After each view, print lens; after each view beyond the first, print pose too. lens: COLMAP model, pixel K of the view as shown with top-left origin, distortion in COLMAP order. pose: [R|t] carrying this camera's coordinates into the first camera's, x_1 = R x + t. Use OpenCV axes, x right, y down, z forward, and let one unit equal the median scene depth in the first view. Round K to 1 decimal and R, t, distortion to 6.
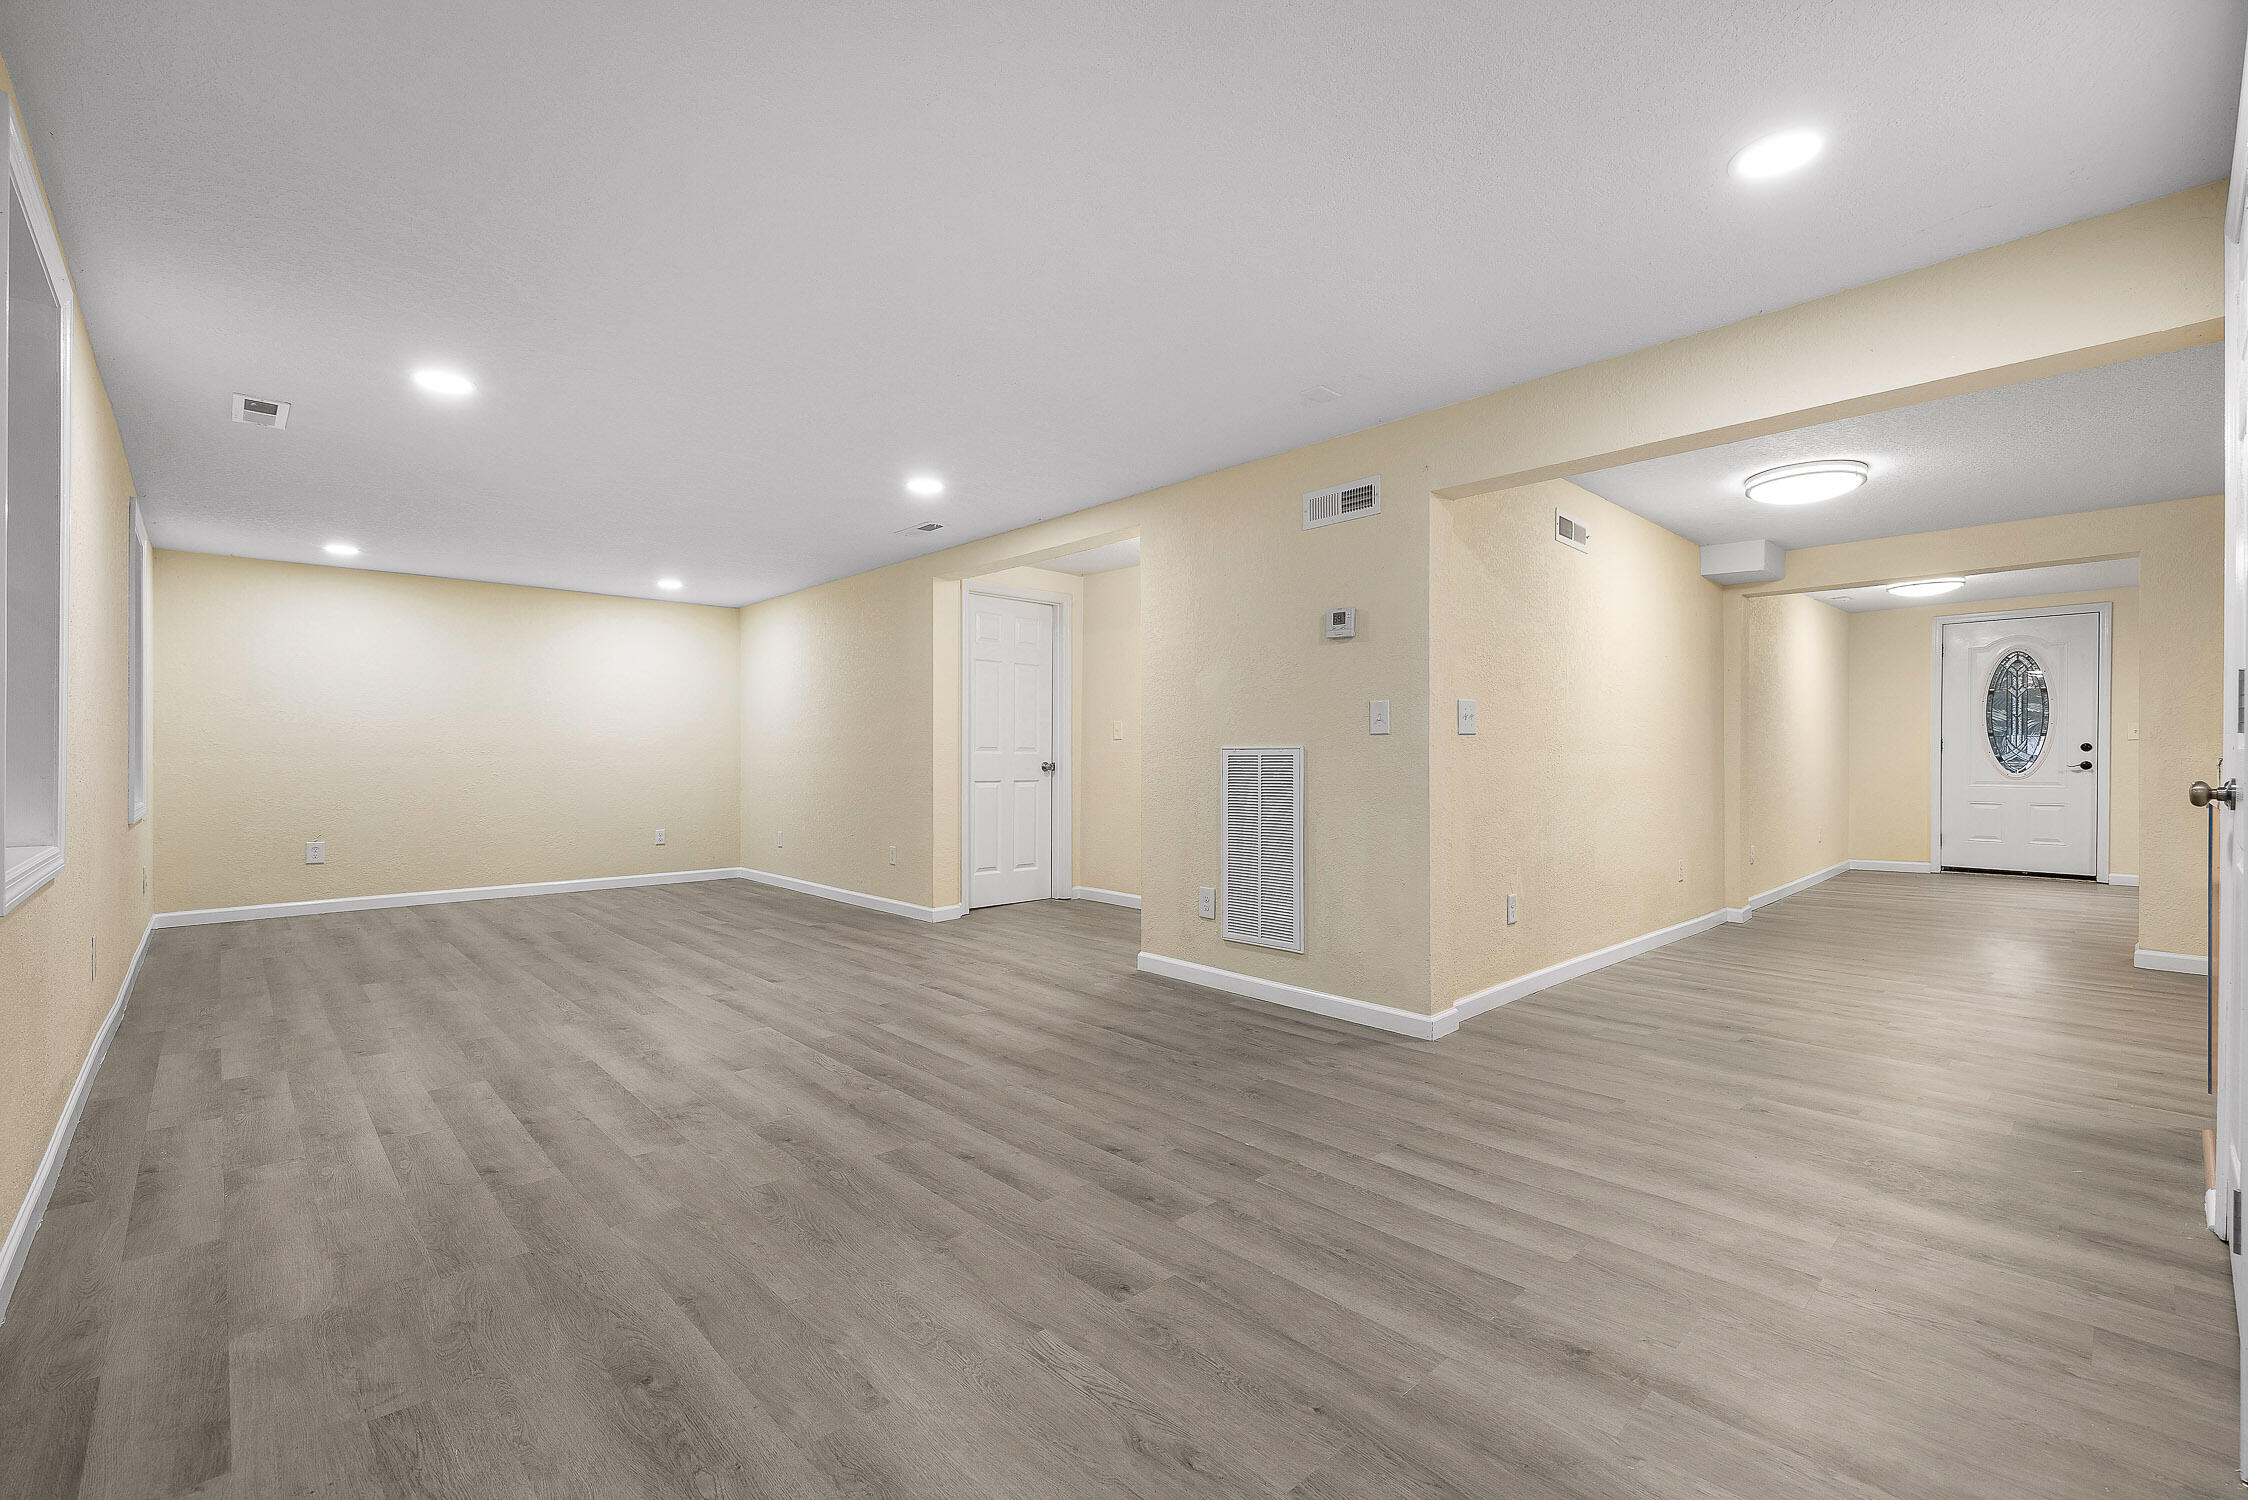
lens RADIAL K [[950.9, 0, 1118.9], [0, 950.9, 763.6], [0, 0, 1]] dist [-0.000604, 0.000343]
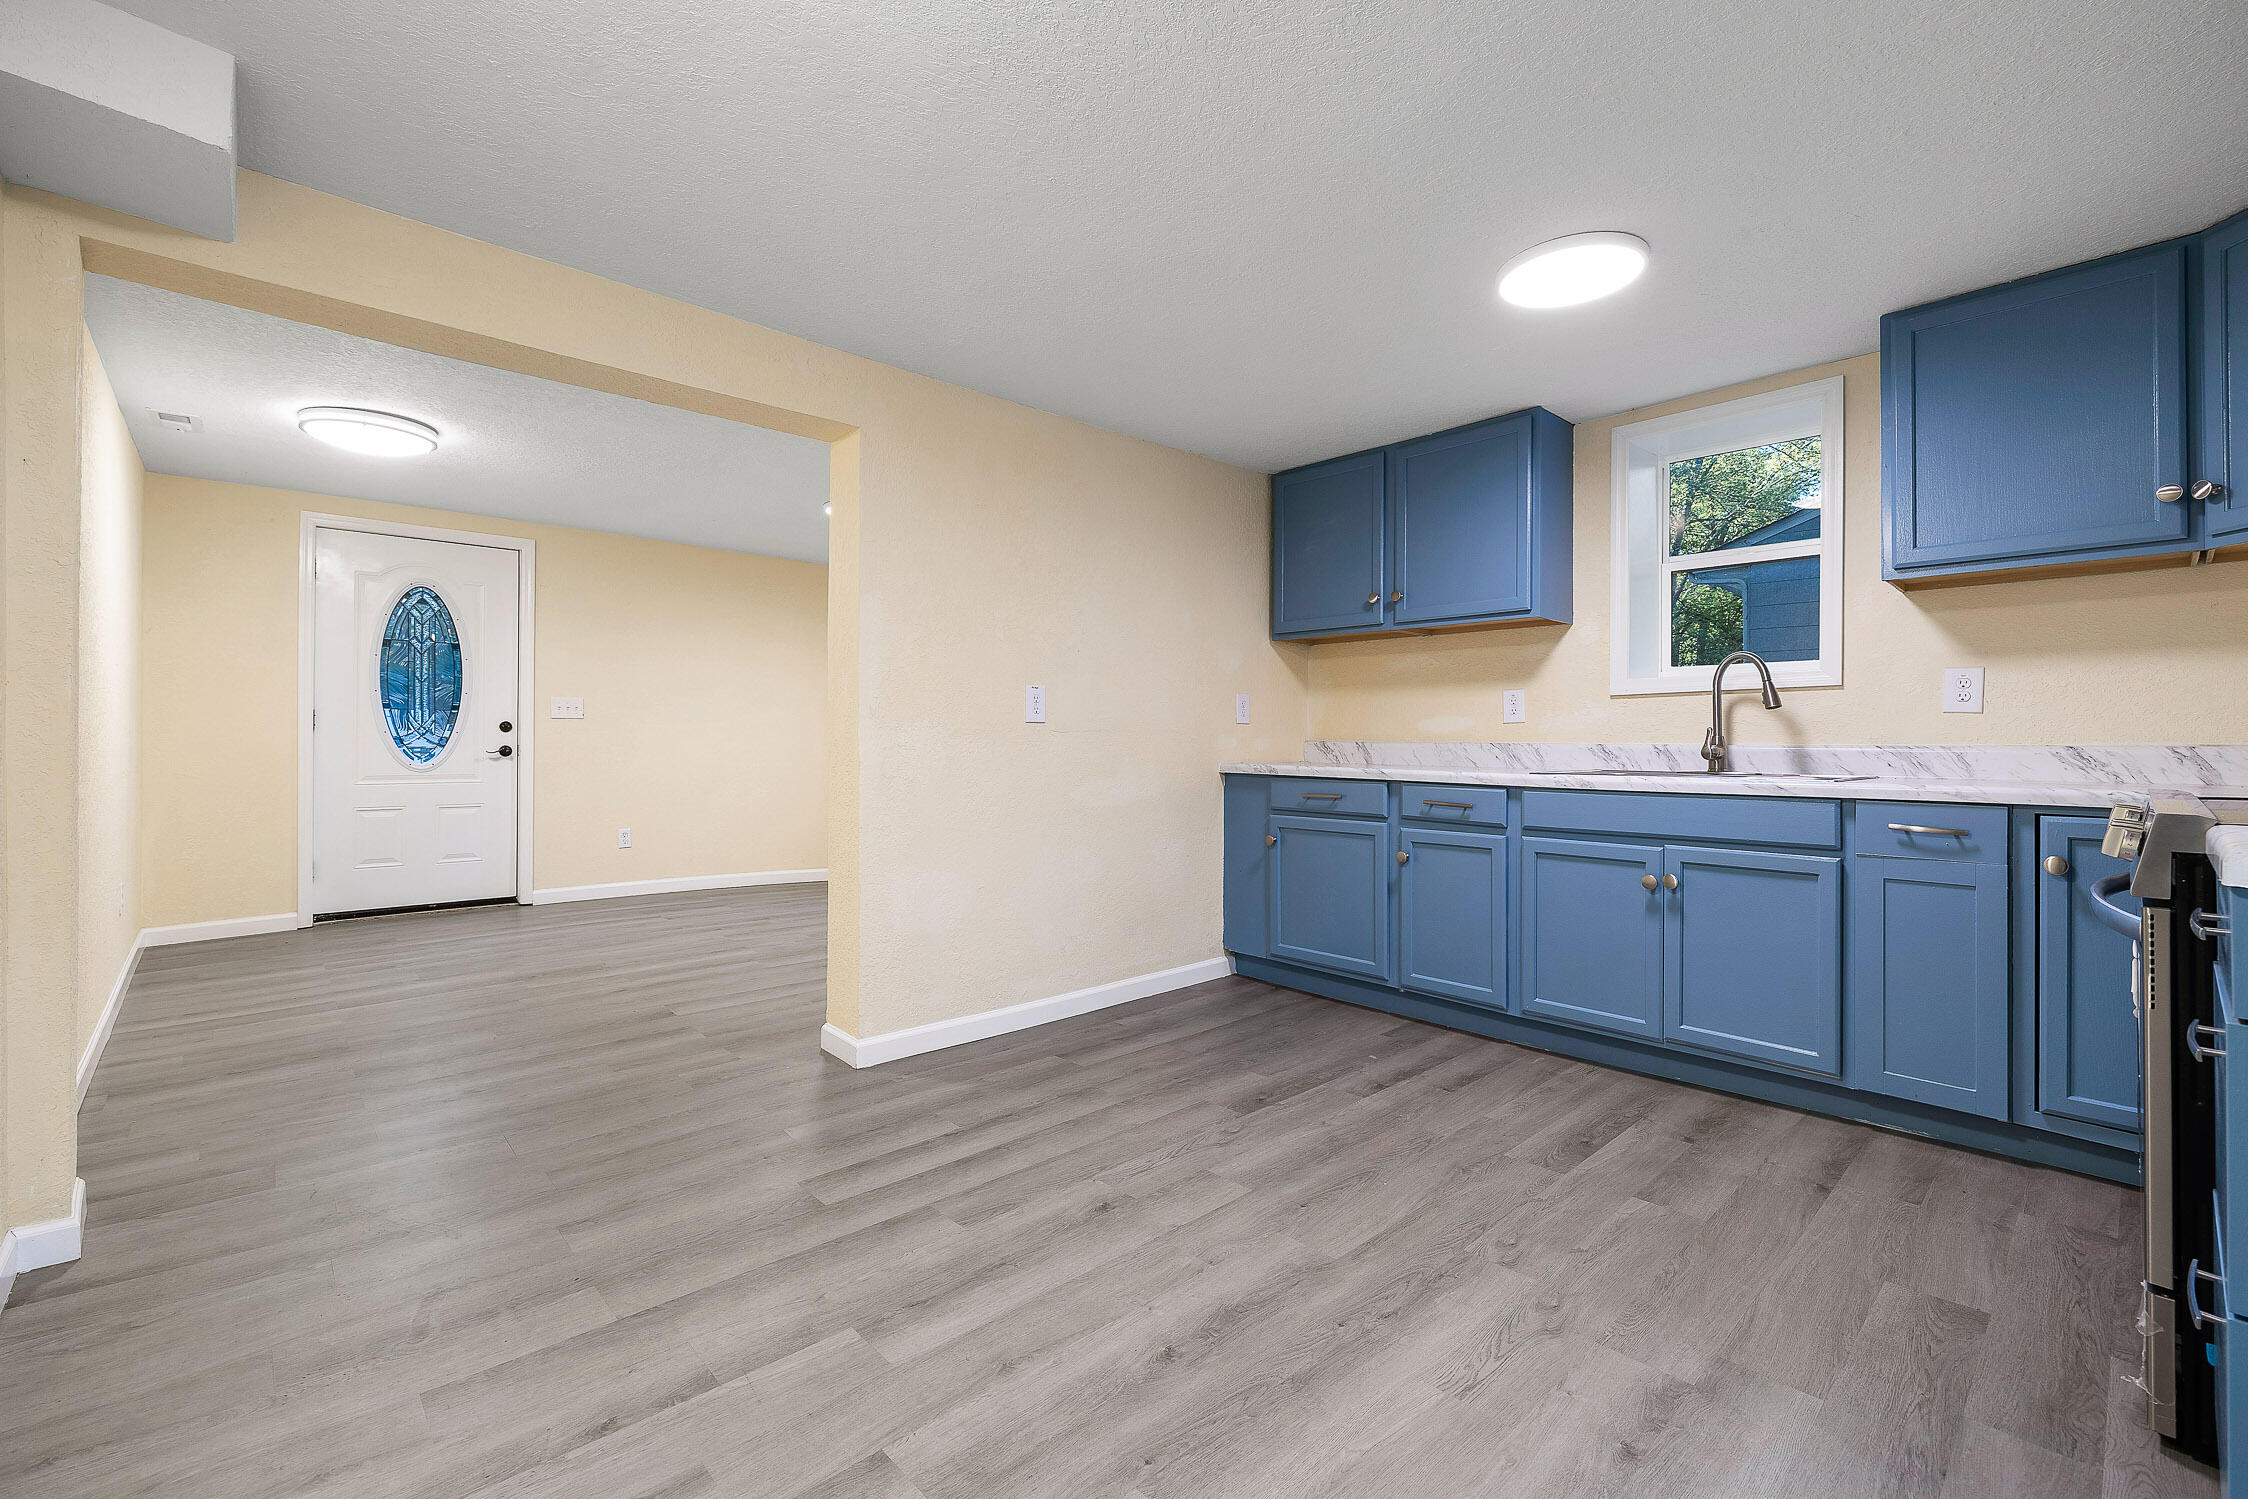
lens RADIAL K [[950.9, 0, 1124.3], [0, 950.9, 740.8], [0, 0, 1]] dist [-0.000604, 0.000343]
pose [[-0.003396, 0.001865, 0.999992, 0.691309], [0.000607, 0.999998, -0.001863, -0.011738], [-0.999994, 0.000601, -0.003397, 1.337470]]
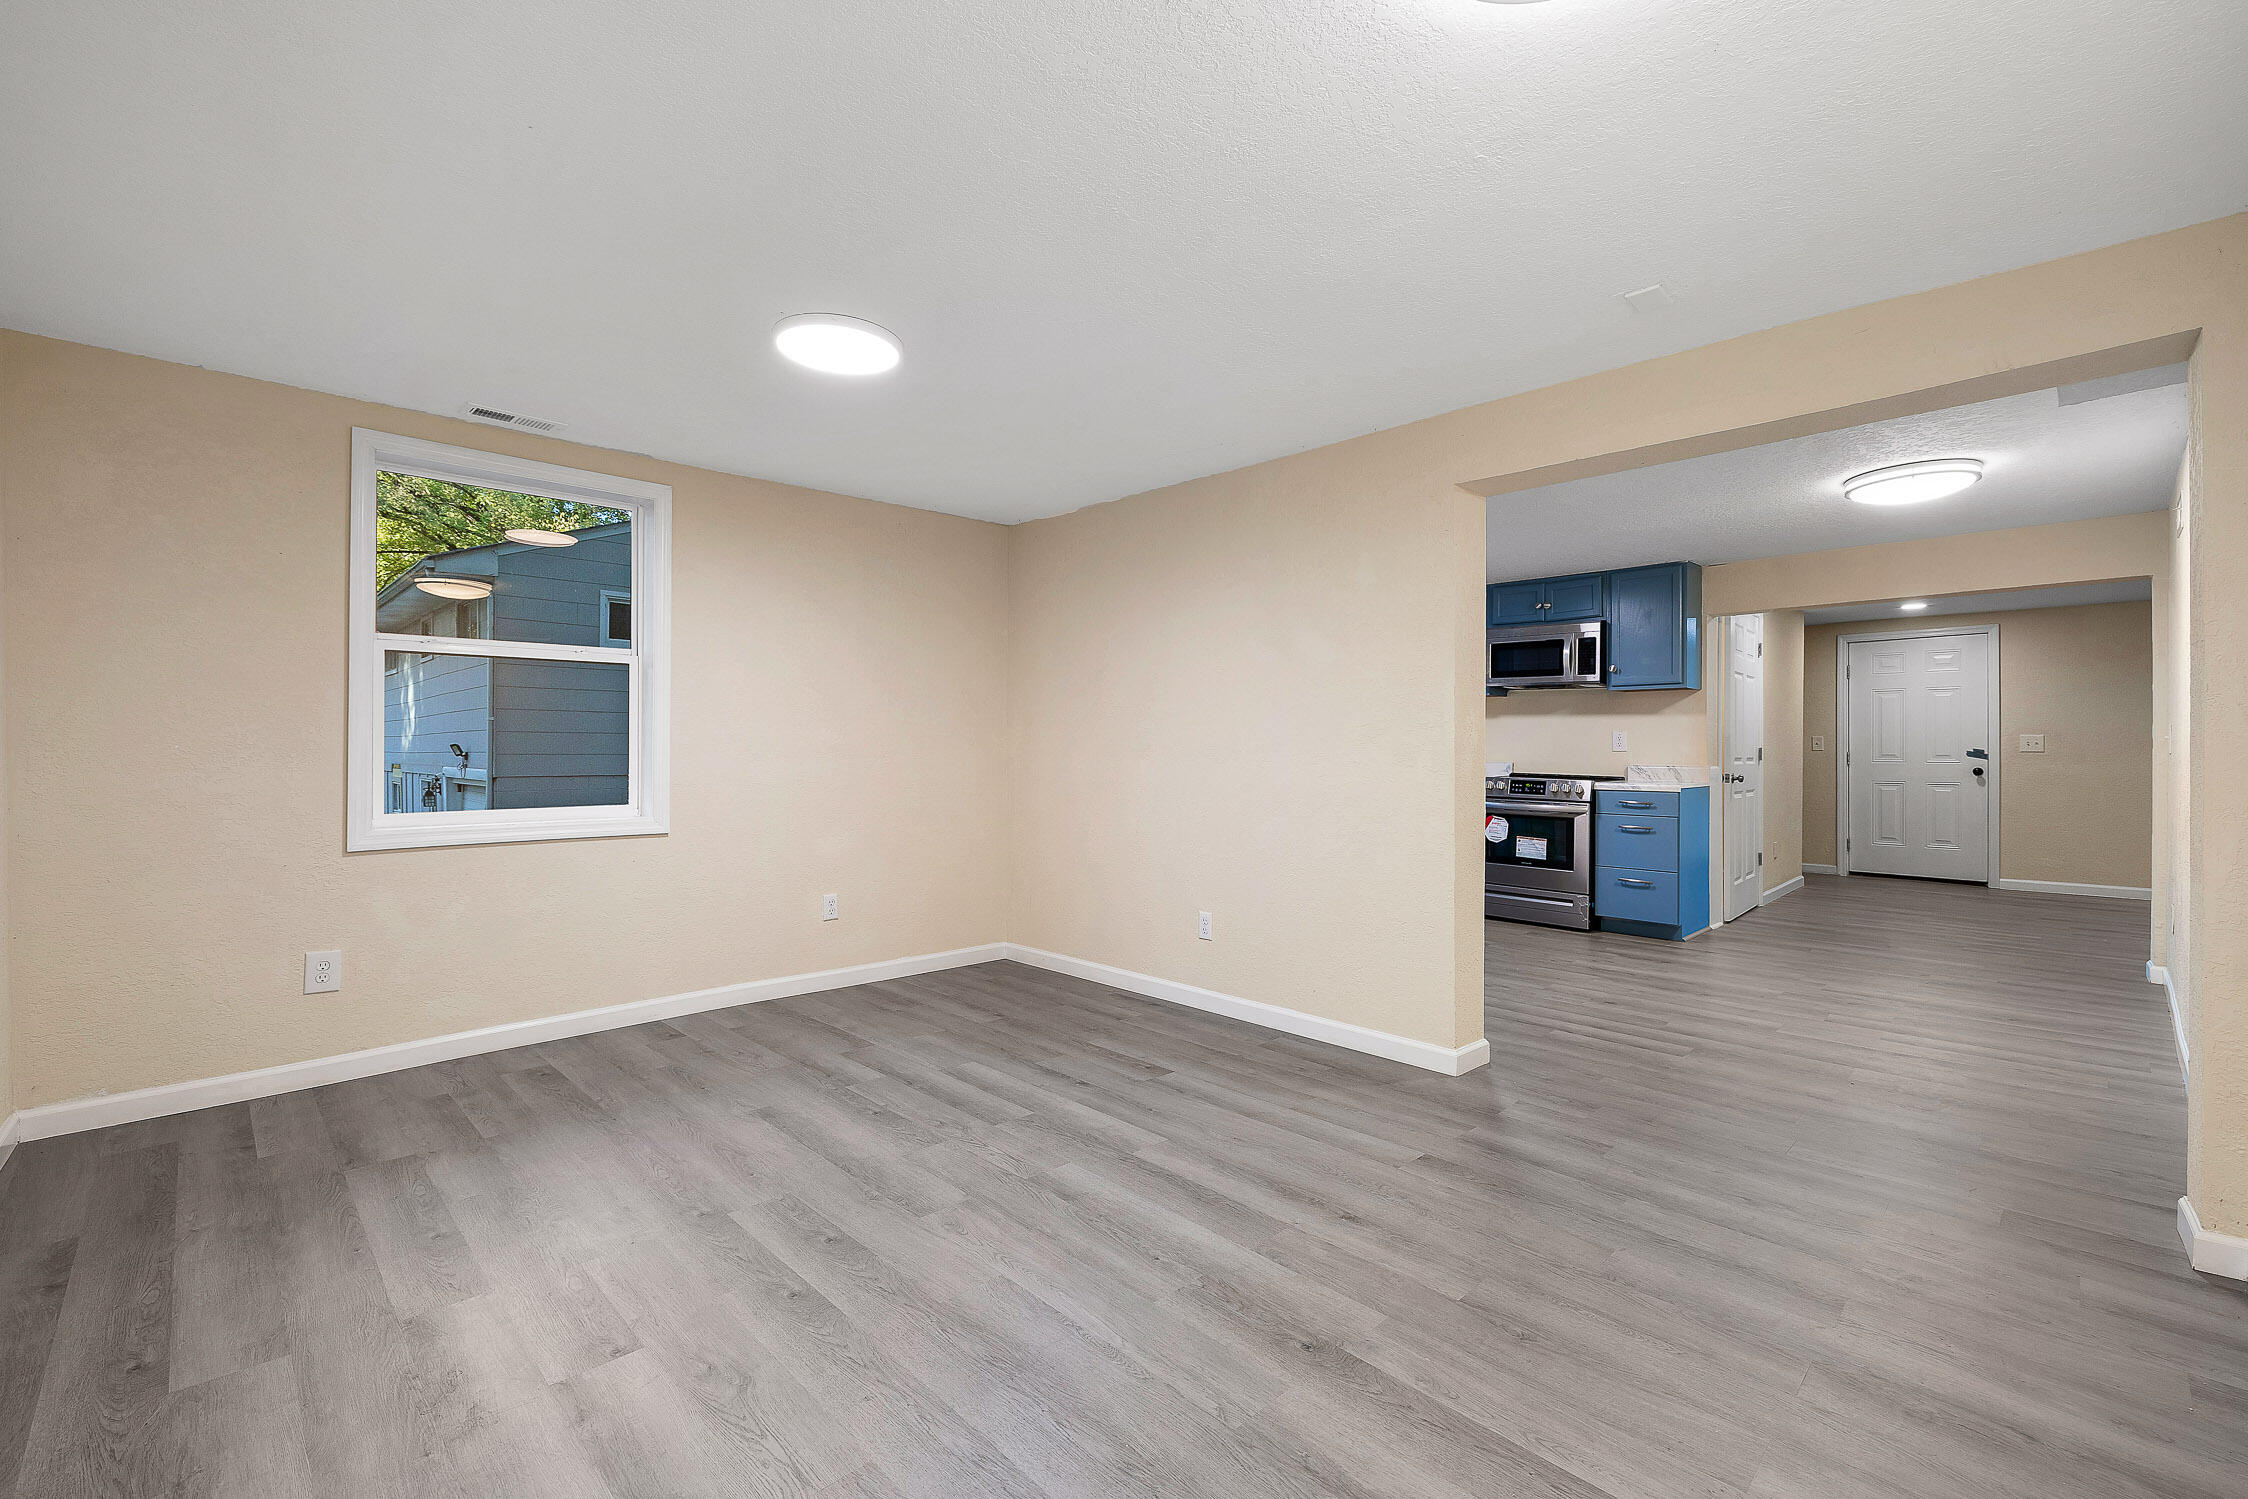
lens RADIAL K [[950.9, 0, 1123.8], [0, 950.9, 748.3], [0, 0, 1]] dist [-0.000604, 0.000343]
pose [[-0.999392, -0.001934, -0.034798, 2.247755], [-0.002063, 0.999991, 0.003692, -0.050216], [0.034791, 0.003761, -0.999388, 2.810820]]
